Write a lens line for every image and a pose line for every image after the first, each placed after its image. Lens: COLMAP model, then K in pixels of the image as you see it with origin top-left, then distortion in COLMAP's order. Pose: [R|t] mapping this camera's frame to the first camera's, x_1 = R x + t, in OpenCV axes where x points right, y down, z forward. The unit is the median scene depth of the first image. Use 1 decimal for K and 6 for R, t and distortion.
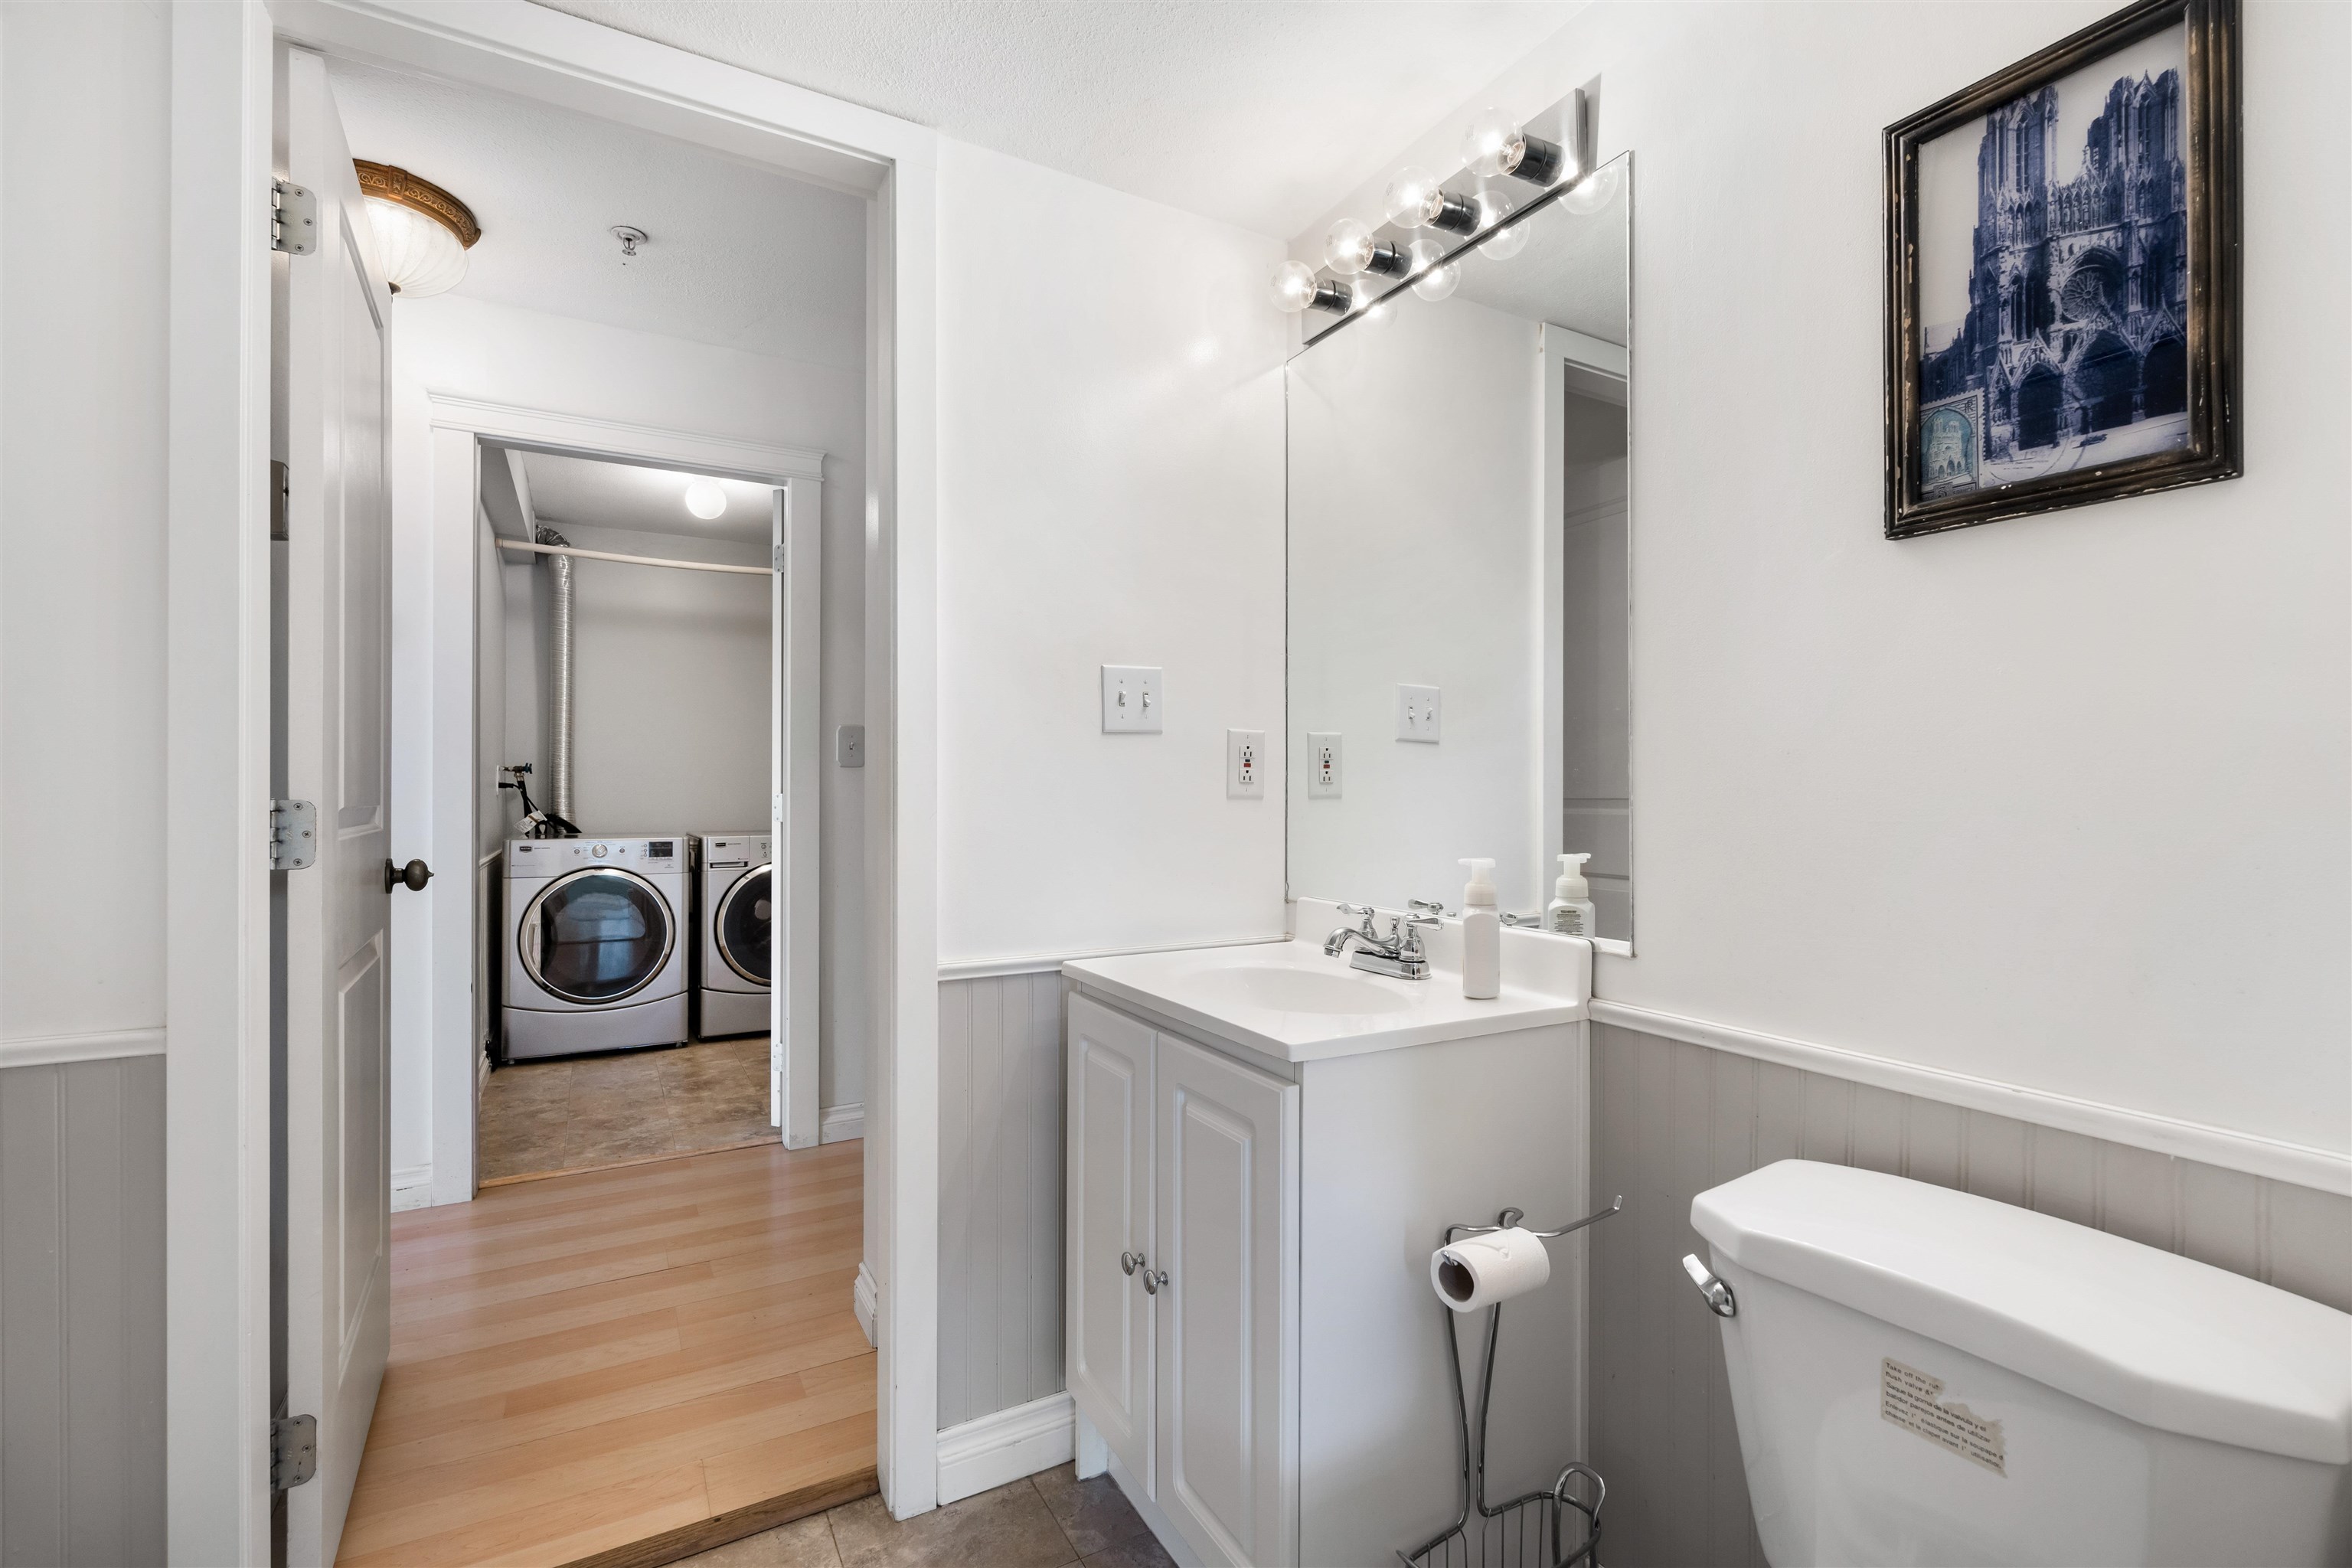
lens RADIAL K [[1060.6, 0, 1172.5], [0, 1060.6, 777.1], [0, 0, 1]] dist [0.002275, -0.001473]
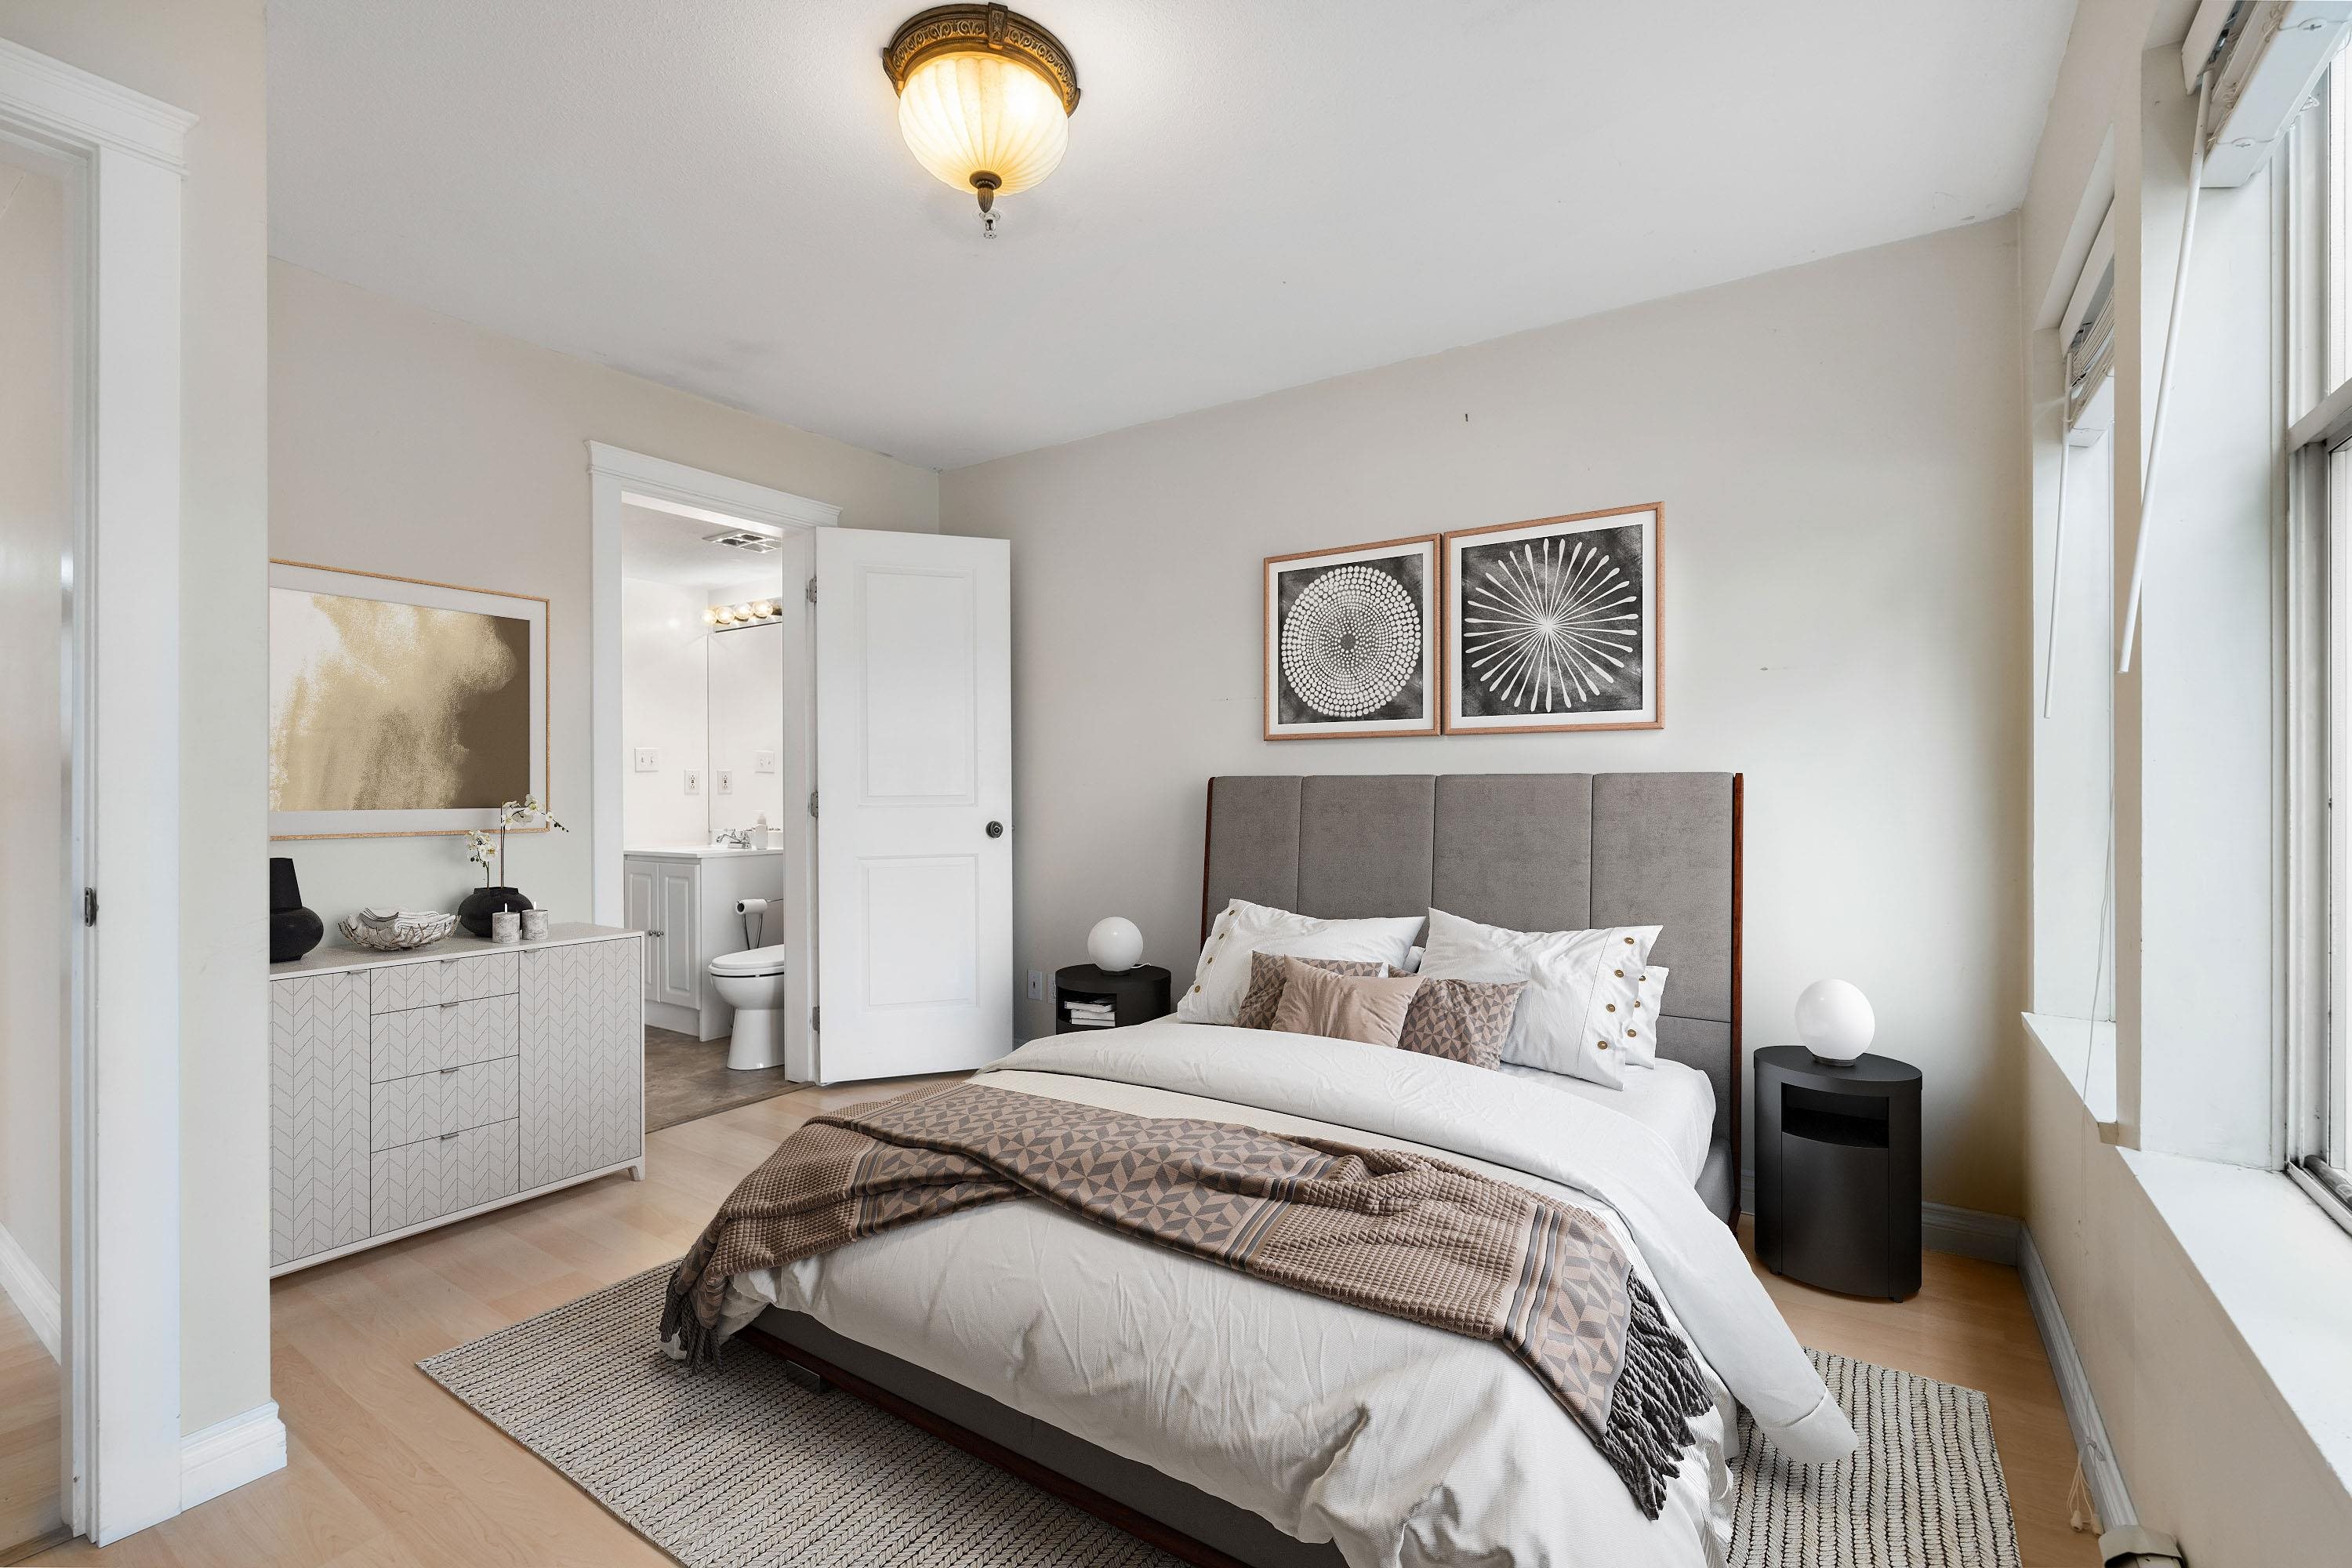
lens RADIAL K [[1060.6, 0, 1188.5], [0, 1060.6, 786.3], [0, 0, 1]] dist [0.002275, -0.001473]
pose [[0.891466, -0.005996, 0.453048, -0.033862], [0.005257, 0.999982, 0.002890, 0.000035], [-0.453057, -0.000194, 0.891481, -2.384684]]
